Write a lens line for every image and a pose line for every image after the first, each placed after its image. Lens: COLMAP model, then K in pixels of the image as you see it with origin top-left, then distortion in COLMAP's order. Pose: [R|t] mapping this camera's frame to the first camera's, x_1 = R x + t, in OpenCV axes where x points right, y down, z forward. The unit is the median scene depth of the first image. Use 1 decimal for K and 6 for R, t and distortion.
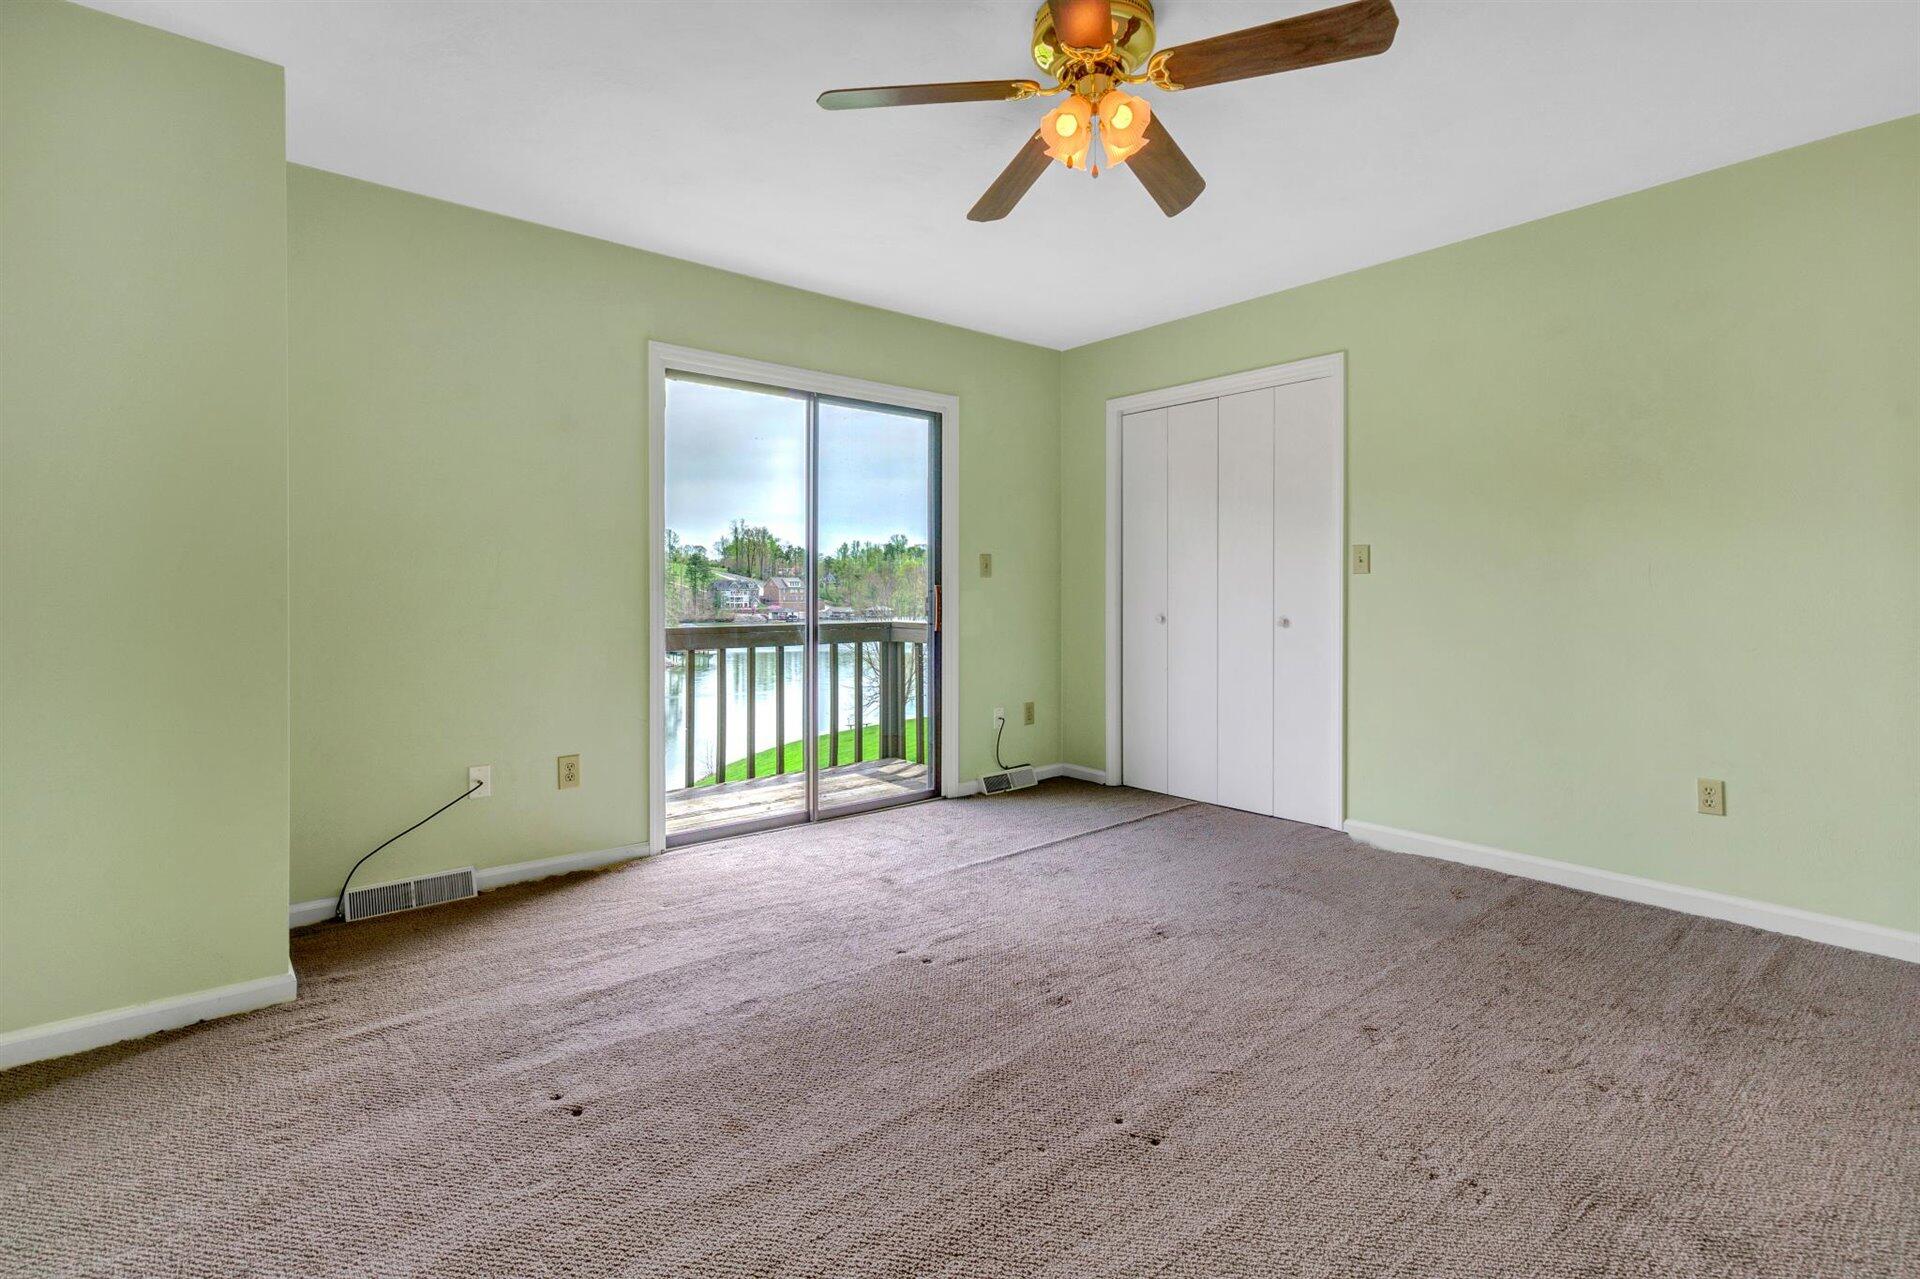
lens RADIAL K [[952.0, 0, 891.6], [0, 952.0, 596.4], [0, 0, 1]] dist [0.000390, 0.000075]
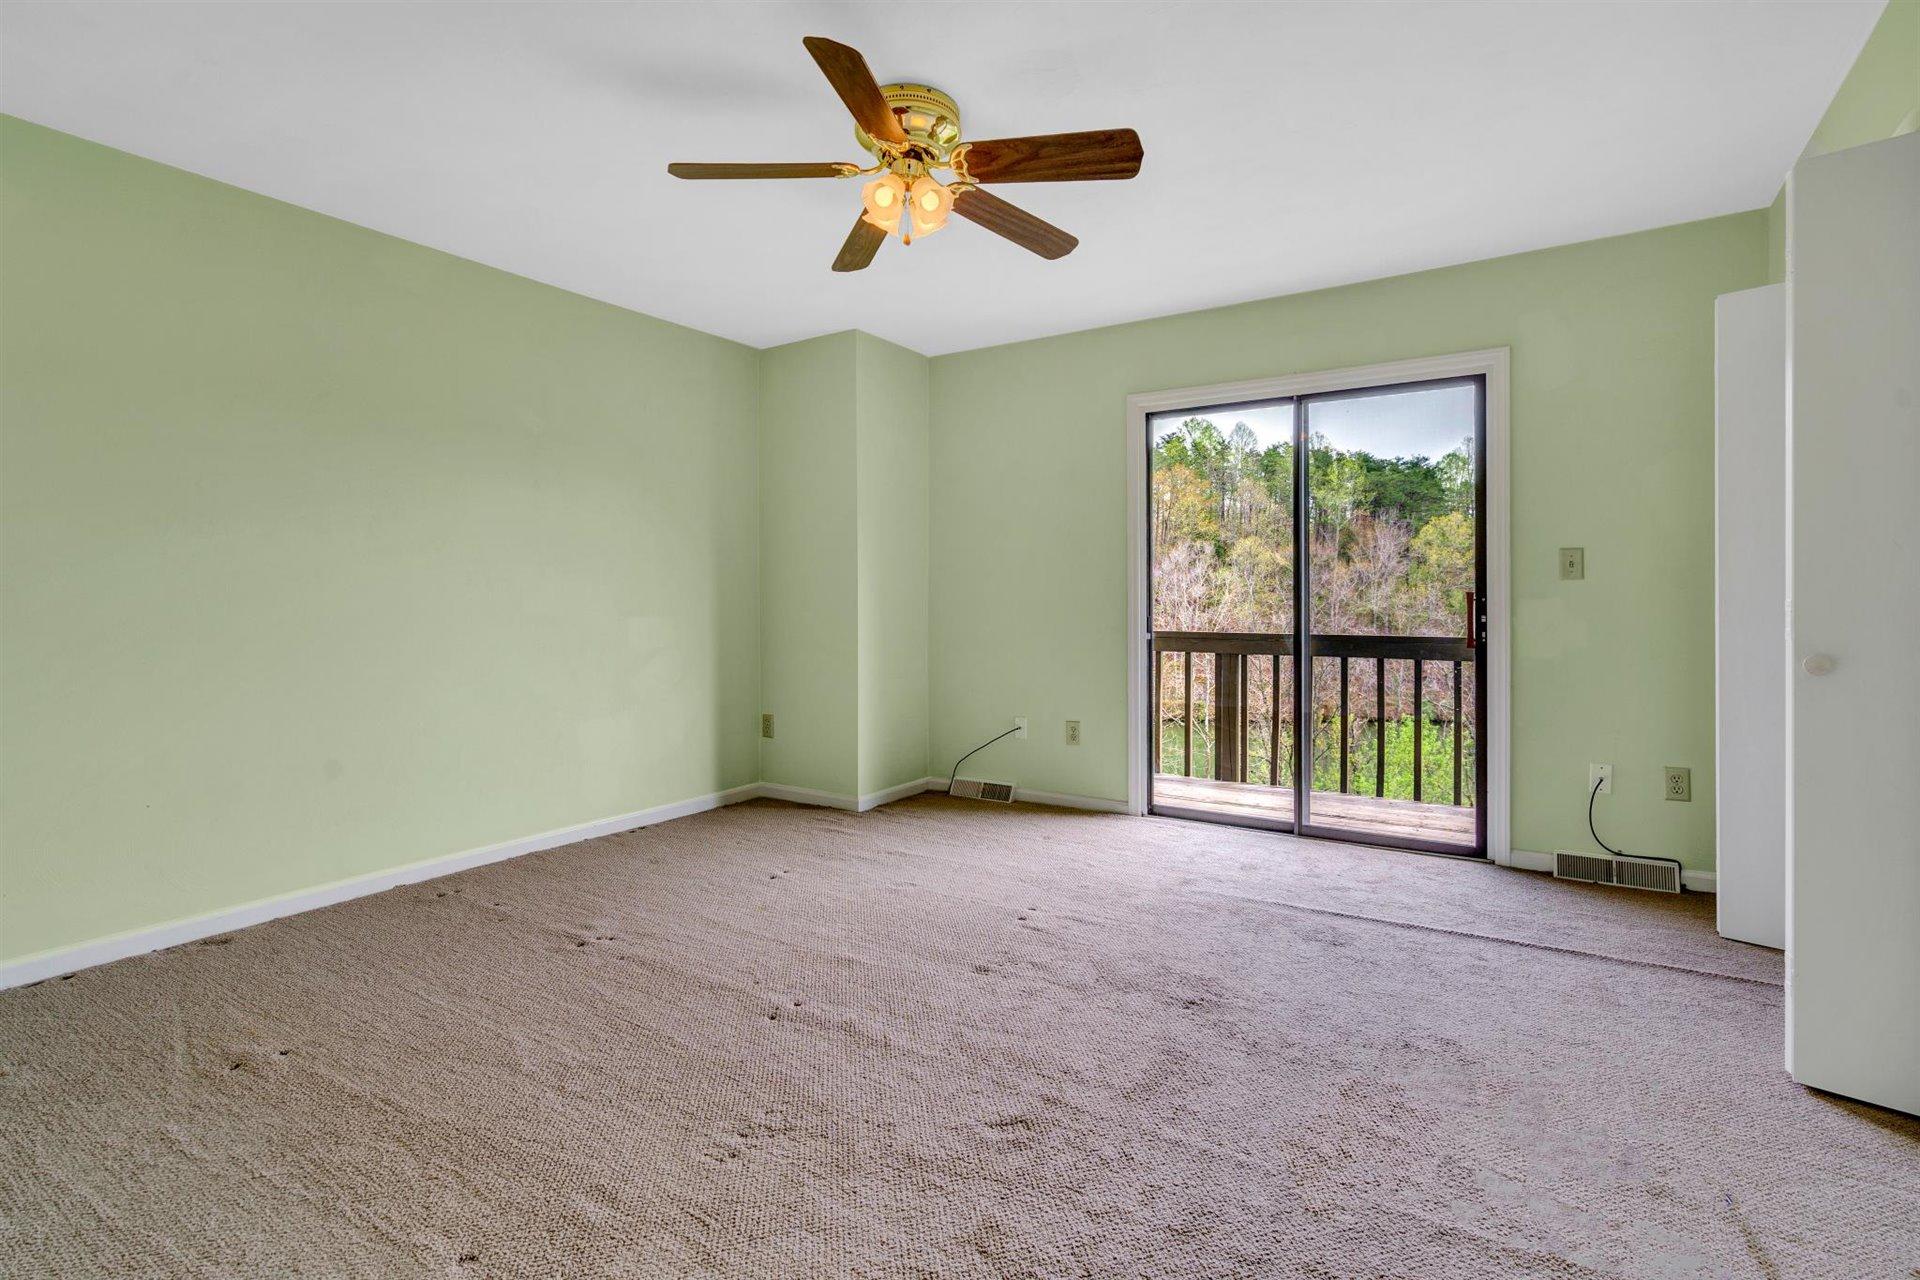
lens RADIAL K [[952.0, 0, 1020.8], [0, 952.0, 600.0], [0, 0, 1]] dist [0.000390, 0.000075]
pose [[0.285508, -0.000023, -0.958376, 0.945109], [-0.002161, 0.999997, -0.000668, -0.003591], [0.958374, 0.002261, 0.285507, 0.548739]]
